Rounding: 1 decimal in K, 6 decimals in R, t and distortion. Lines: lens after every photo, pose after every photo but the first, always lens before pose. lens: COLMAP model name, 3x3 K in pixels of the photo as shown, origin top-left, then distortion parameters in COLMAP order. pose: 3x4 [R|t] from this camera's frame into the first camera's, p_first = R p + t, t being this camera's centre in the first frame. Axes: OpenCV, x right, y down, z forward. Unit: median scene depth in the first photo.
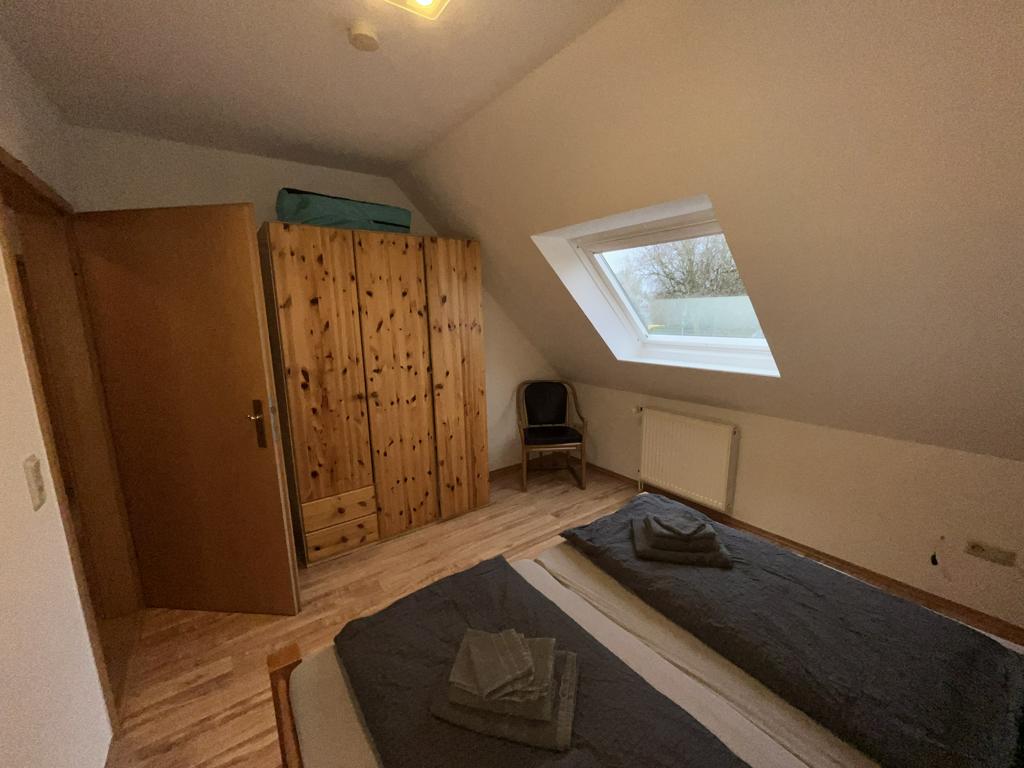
lens RADIAL K [[412.3, 0, 511.2], [0, 412.3, 386.9], [0, 0, 1]] dist [-0.005905, -0.000132]
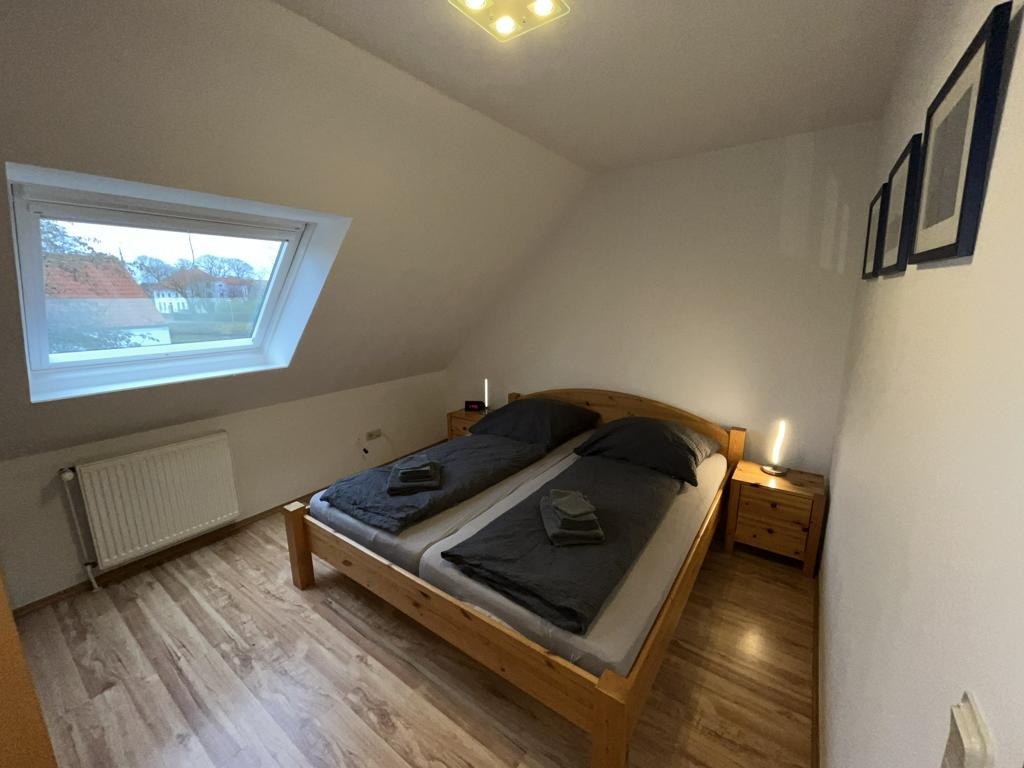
lens RADIAL K [[412.3, 0, 513.5], [0, 412.3, 384.8], [0, 0, 1]] dist [-0.005905, -0.000132]
pose [[-0.323425, -0.174232, 0.930075, -0.831455], [0.184758, 0.952357, 0.242654, -0.175120], [-0.928041, 0.250319, -0.275825, 0.877500]]
